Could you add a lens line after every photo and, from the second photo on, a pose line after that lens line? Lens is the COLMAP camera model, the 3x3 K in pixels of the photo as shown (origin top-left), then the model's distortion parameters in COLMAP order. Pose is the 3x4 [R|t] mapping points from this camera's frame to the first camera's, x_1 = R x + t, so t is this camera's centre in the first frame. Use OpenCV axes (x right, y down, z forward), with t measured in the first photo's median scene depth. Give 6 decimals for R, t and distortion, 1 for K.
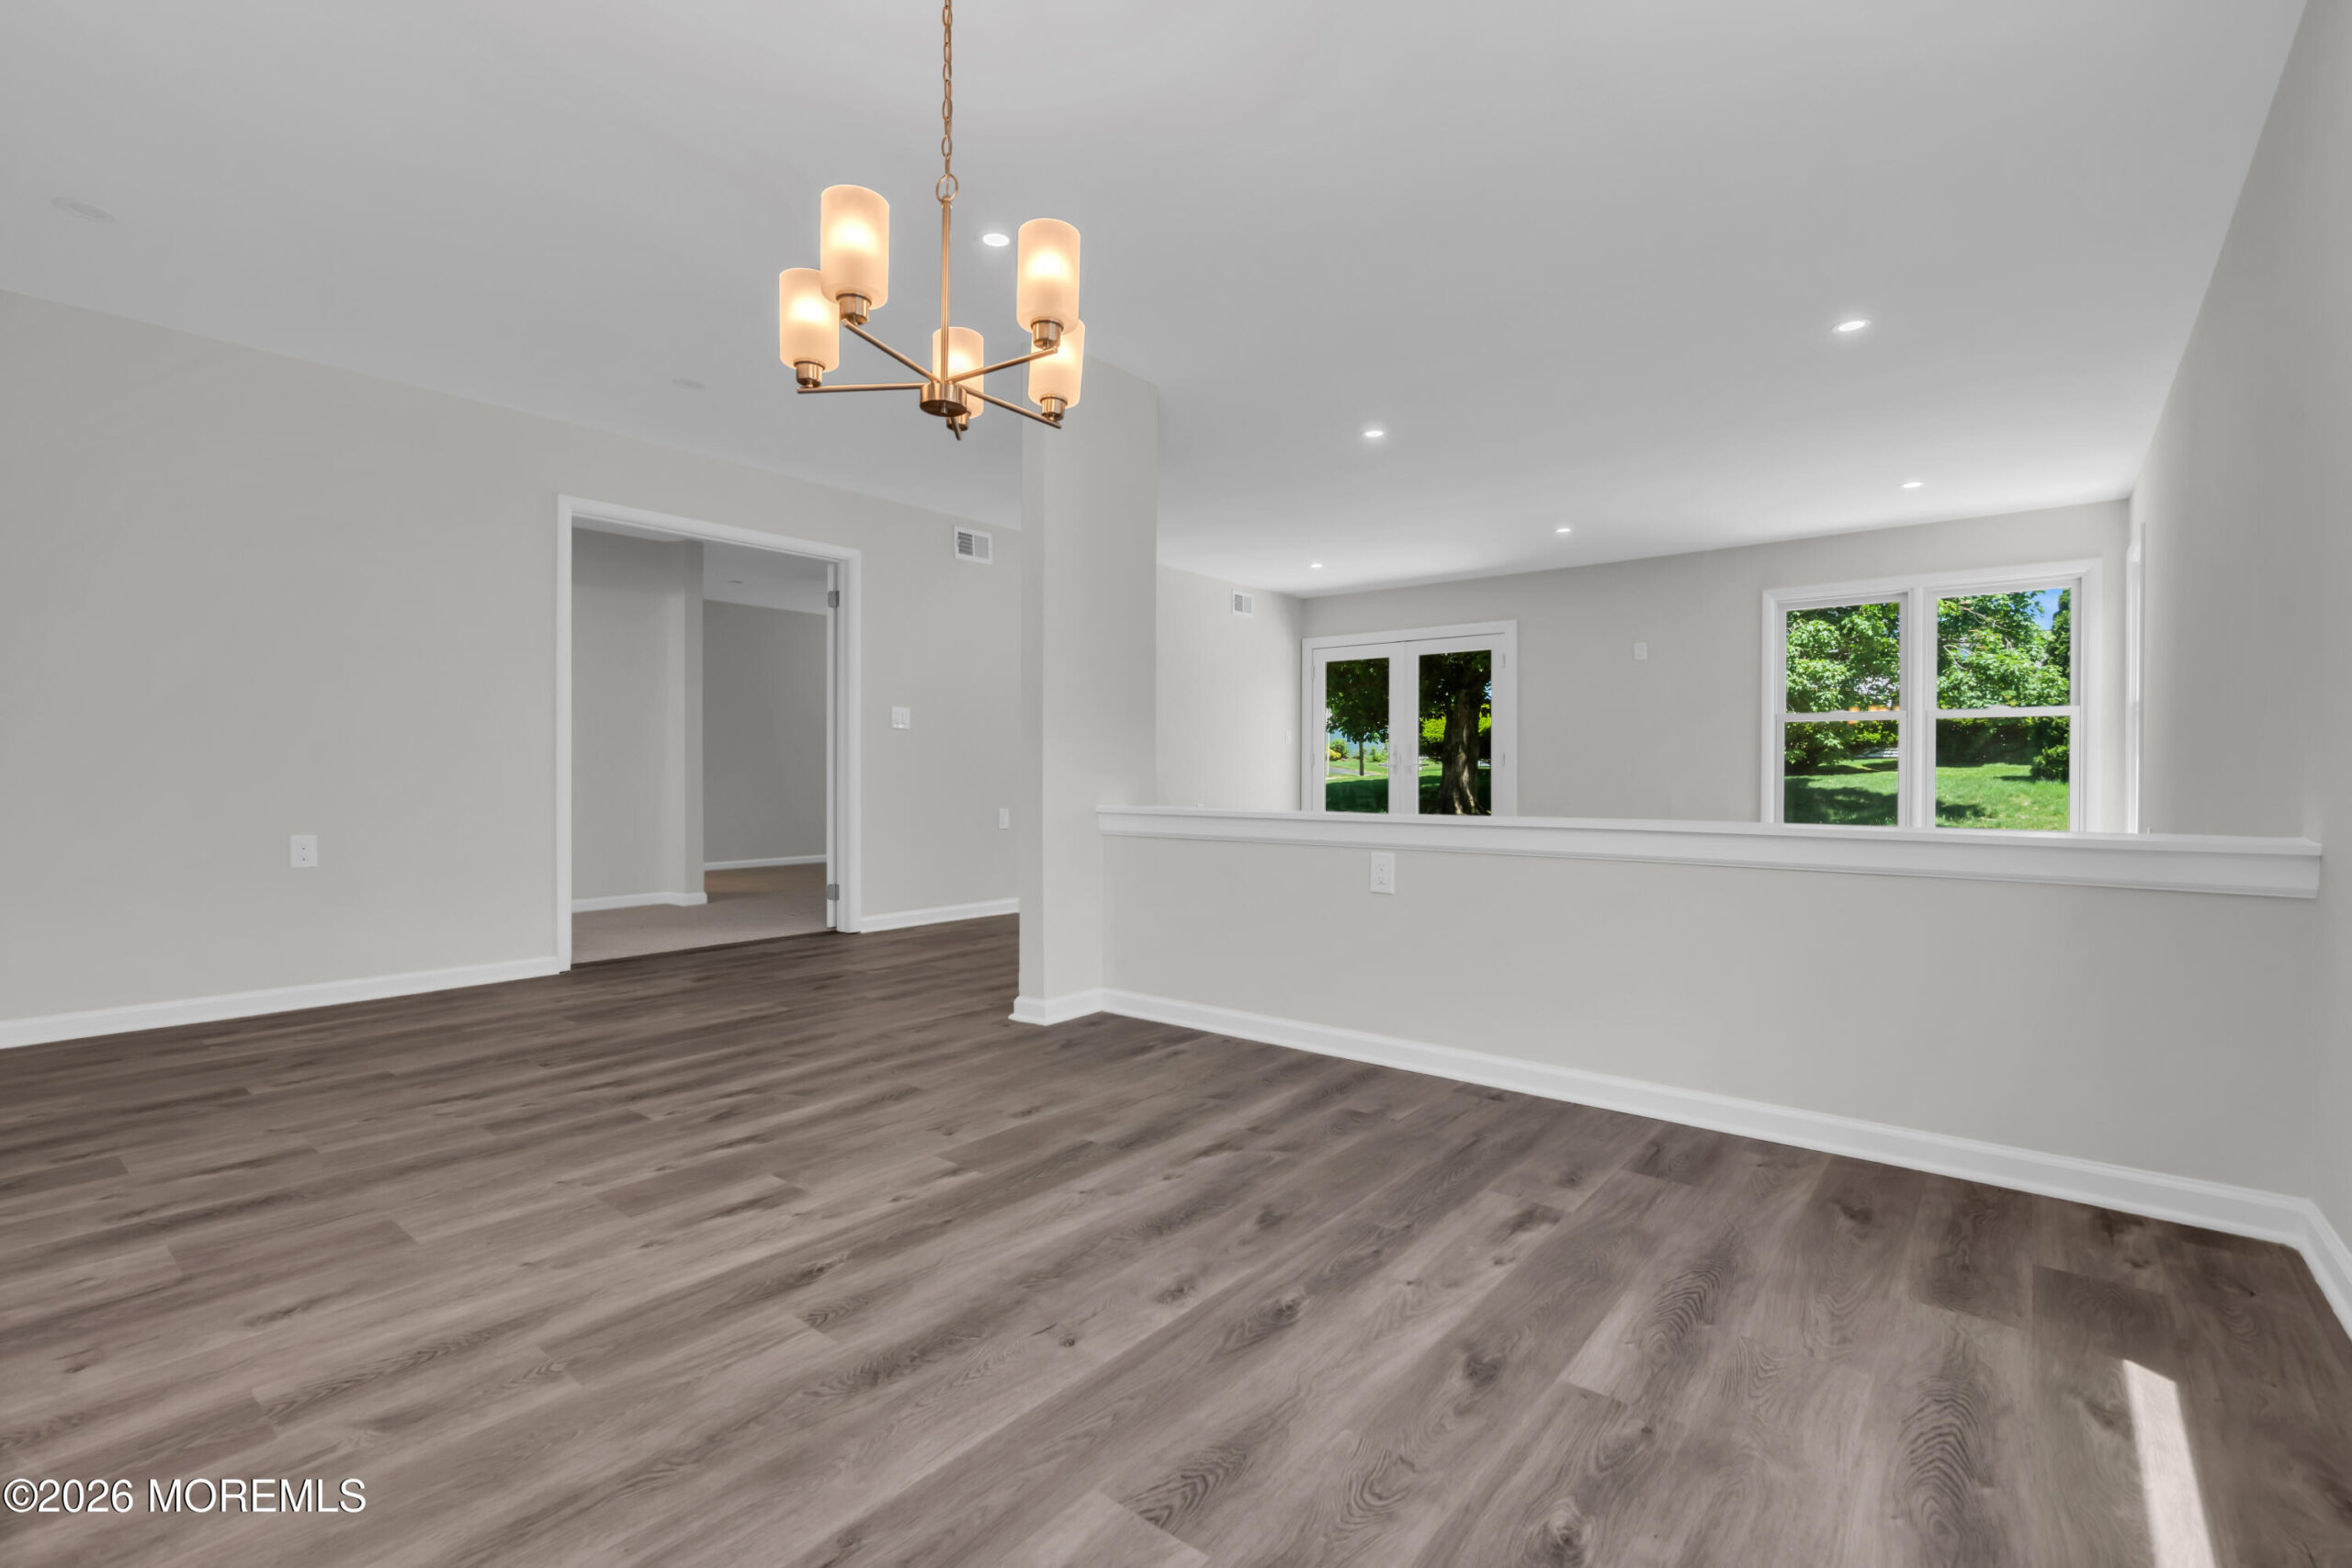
lens RADIAL K [[1054.0, 0, 1185.8], [0, 1054.0, 769.5], [0, 0, 1]] dist [-0.006299, 0.001929]
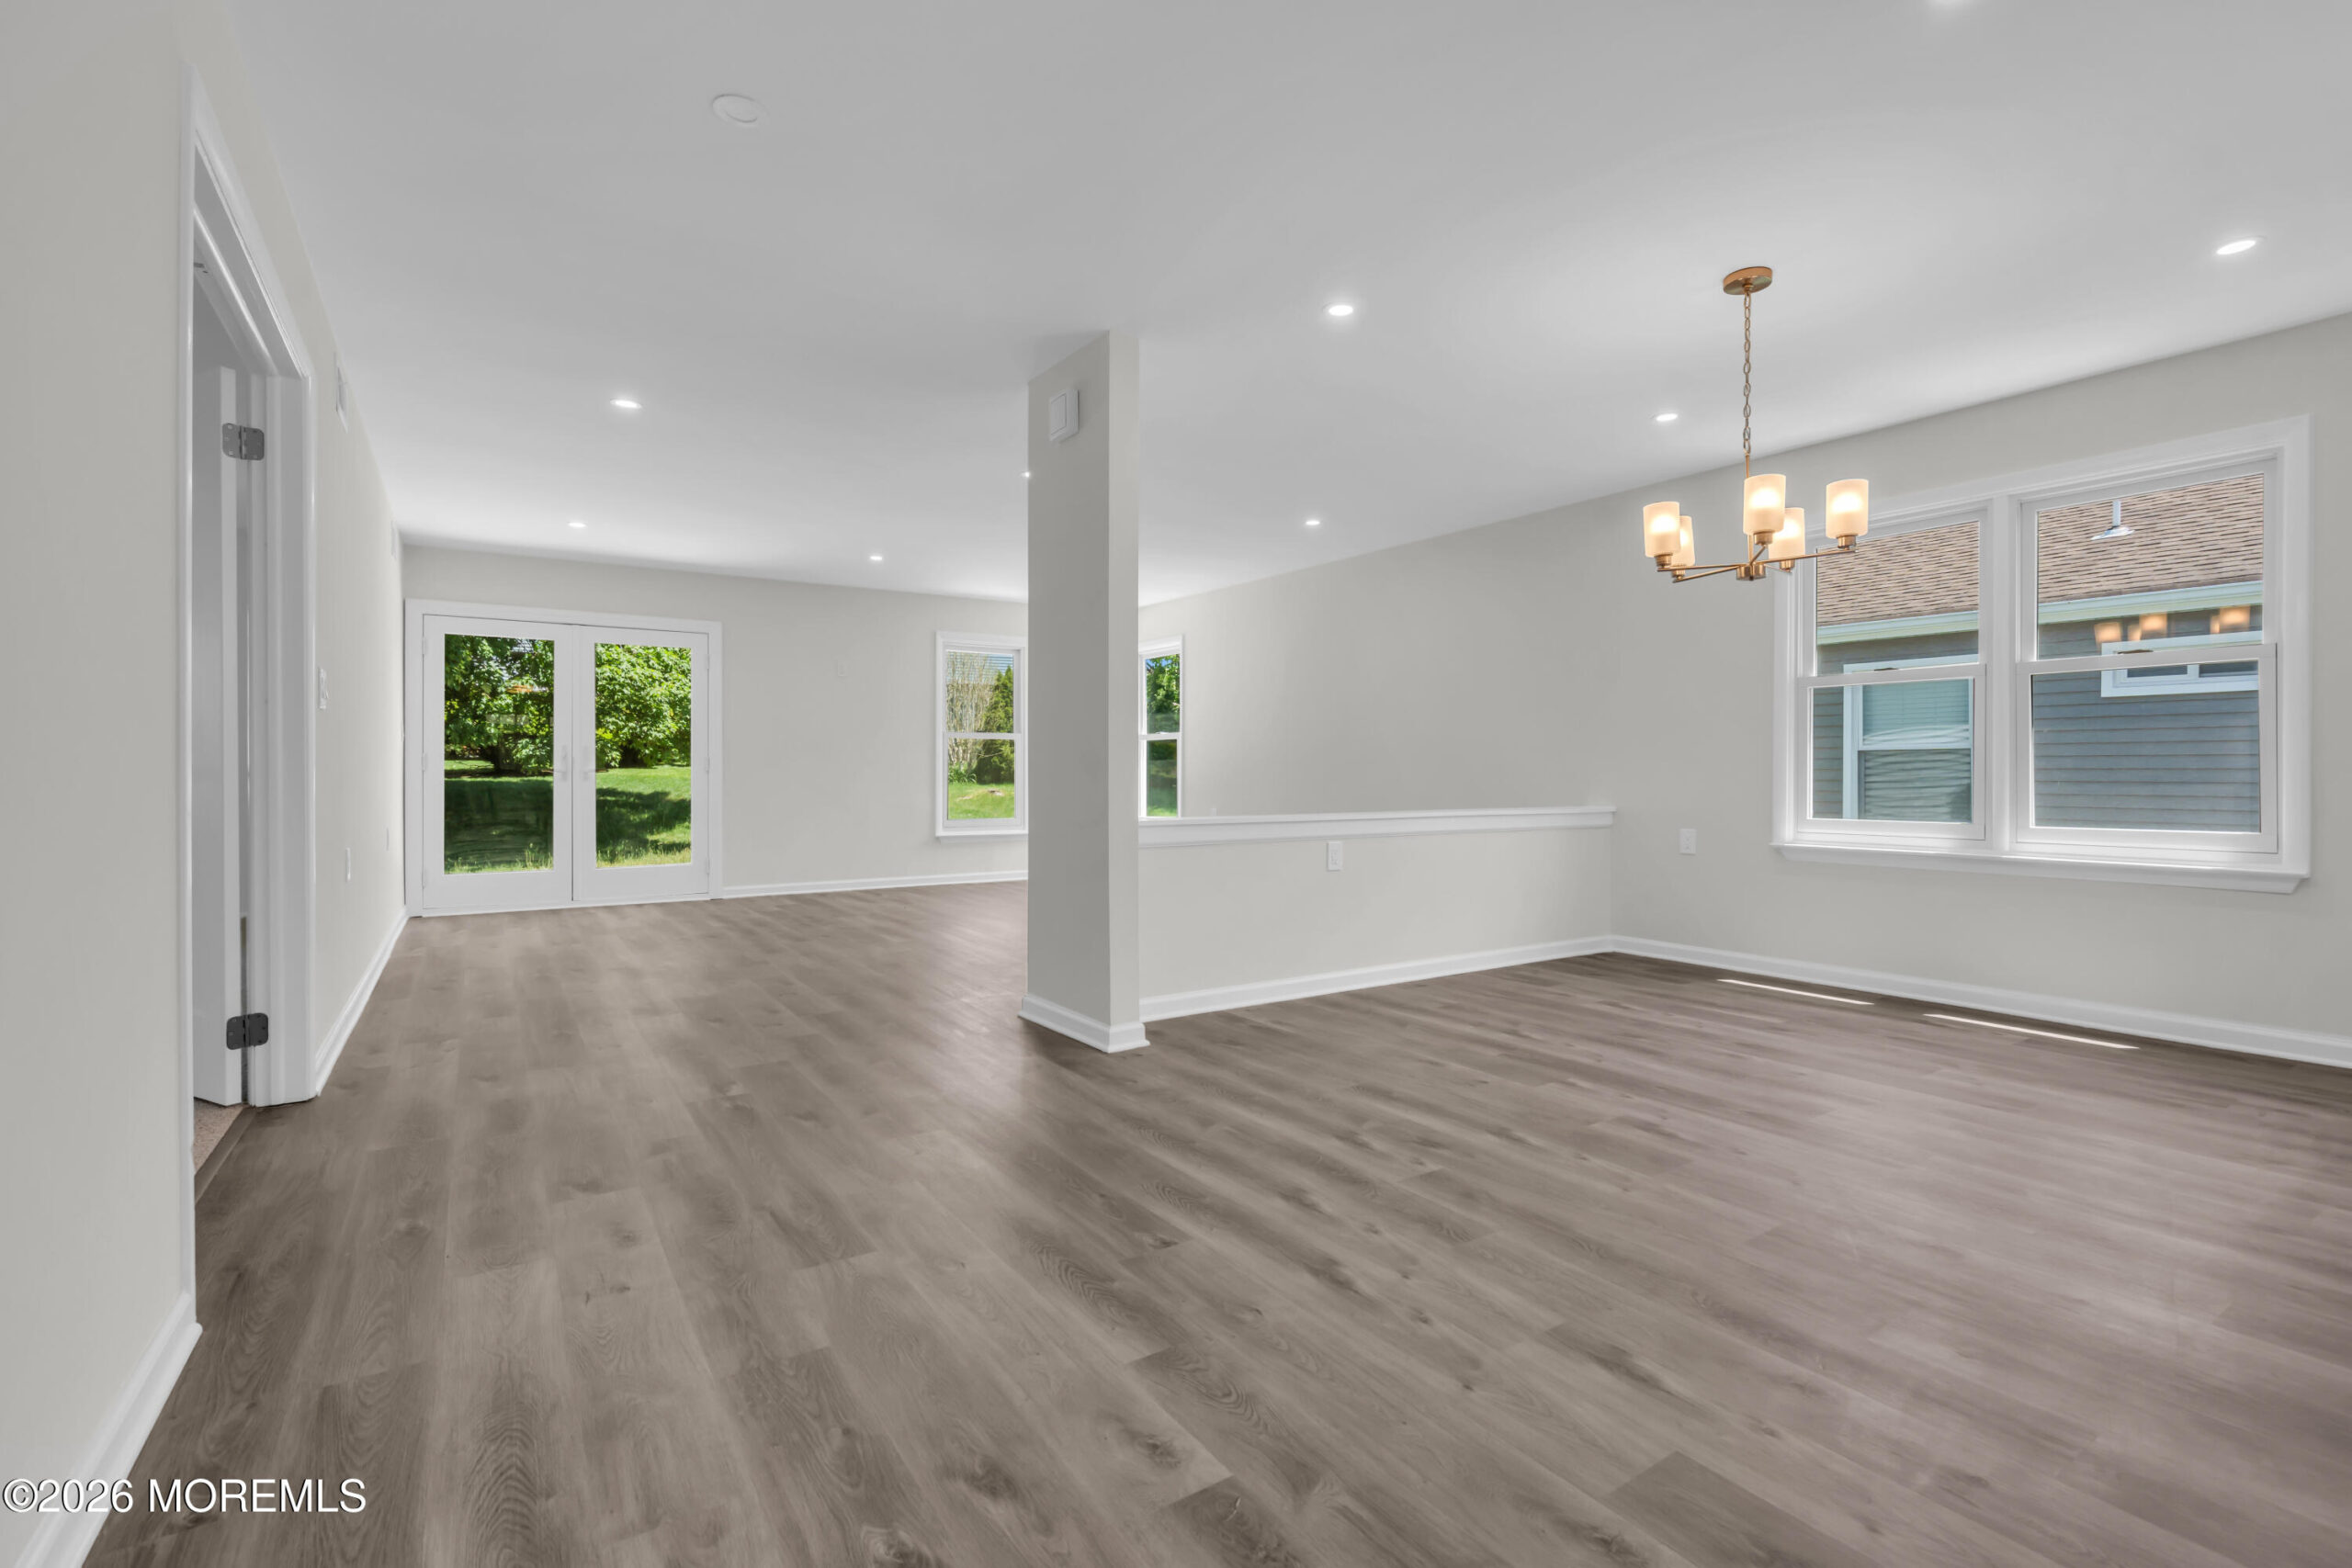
lens RADIAL K [[1054.0, 0, 1173.7], [0, 1054.0, 775.9], [0, 0, 1]] dist [-0.006299, 0.001929]
pose [[0.304794, -0.005419, 0.952403, -1.562239], [-0.003851, 0.999969, 0.006922, -0.019919], [-0.952410, -0.005777, 0.304764, 1.009919]]
